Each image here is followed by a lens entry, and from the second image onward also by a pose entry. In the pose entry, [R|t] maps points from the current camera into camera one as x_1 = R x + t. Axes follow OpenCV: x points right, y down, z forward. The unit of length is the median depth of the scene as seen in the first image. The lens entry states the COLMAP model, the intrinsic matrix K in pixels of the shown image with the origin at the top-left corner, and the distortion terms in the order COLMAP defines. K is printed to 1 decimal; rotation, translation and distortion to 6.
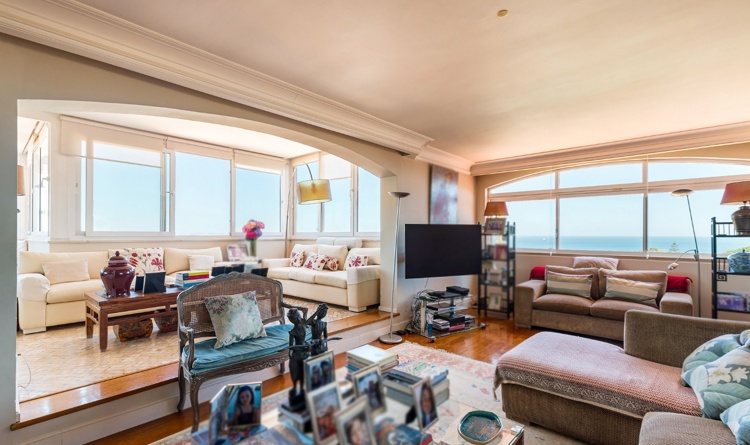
lens RADIAL K [[350.6, 0, 383.8], [0, 350.6, 235.9], [0, 0, 1]] dist [-0.000694, -0.000357]
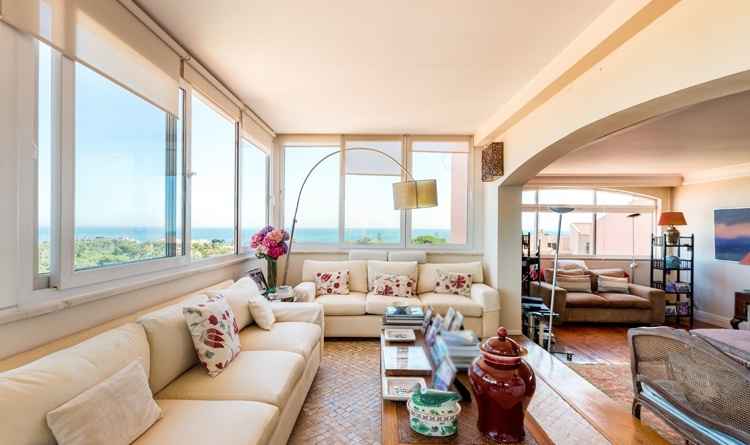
lens RADIAL K [[342.6, 0, 374.4], [0, 342.6, 228.8], [0, 0, 1]] dist [0.001227, 0.000271]
pose [[0.760690, 0.002229, 0.649111, -0.789468], [-0.005327, 0.999982, 0.002809, -0.056135], [-0.649093, -0.005595, 0.760688, 0.525111]]
